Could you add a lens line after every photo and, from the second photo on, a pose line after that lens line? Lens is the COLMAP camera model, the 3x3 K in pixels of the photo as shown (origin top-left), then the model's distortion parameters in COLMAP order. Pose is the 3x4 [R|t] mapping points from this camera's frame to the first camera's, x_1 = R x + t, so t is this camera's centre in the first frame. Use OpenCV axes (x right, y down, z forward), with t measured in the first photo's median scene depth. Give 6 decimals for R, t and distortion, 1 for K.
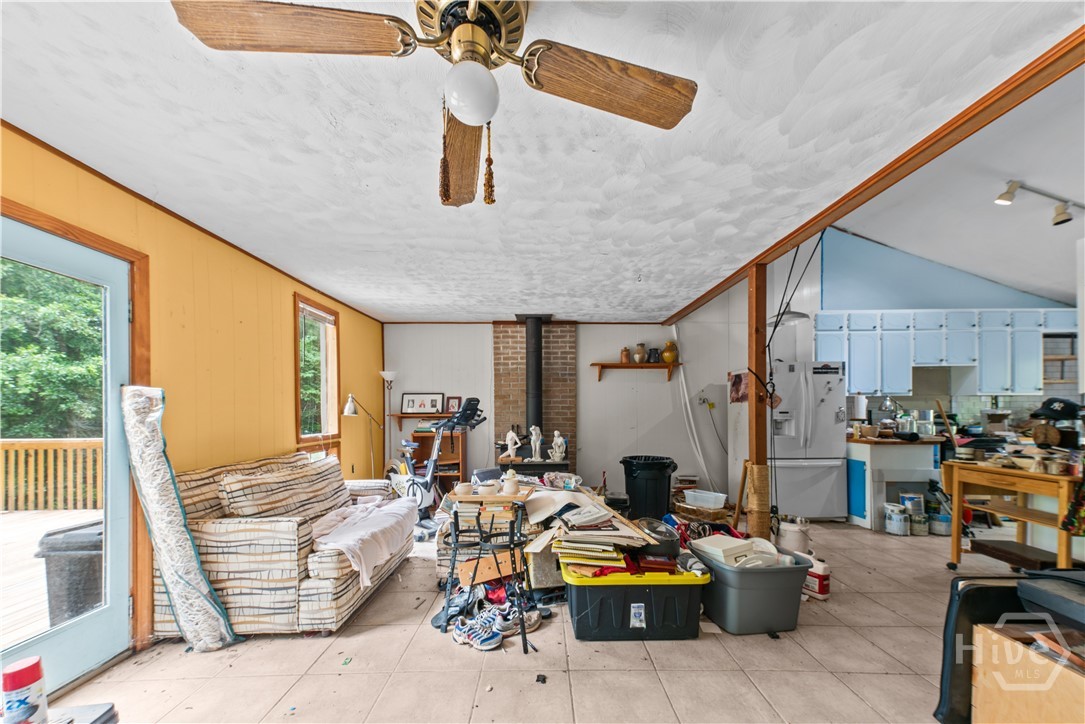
lens RADIAL K [[379.8, 0, 541.1], [0, 379.8, 409.7], [0, 0, 1]] dist [0.015594, -0.000098]
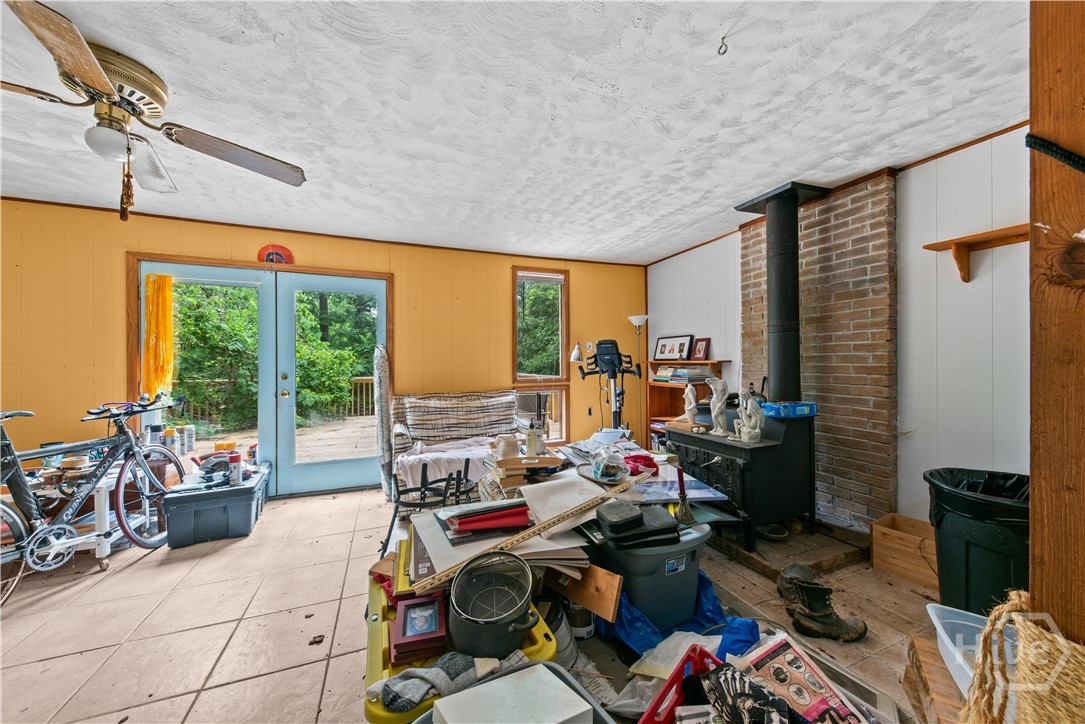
lens RADIAL K [[375.1, 0, 542.5], [0, 375.1, 362.0], [0, 0, 1]] dist [0.004811, -0.000018]
pose [[0.374600, 0.000964, -0.927186, 0.372431], [0.009938, 0.999938, 0.005055, 0.007811], [0.927133, -0.011108, 0.374567, 0.408792]]
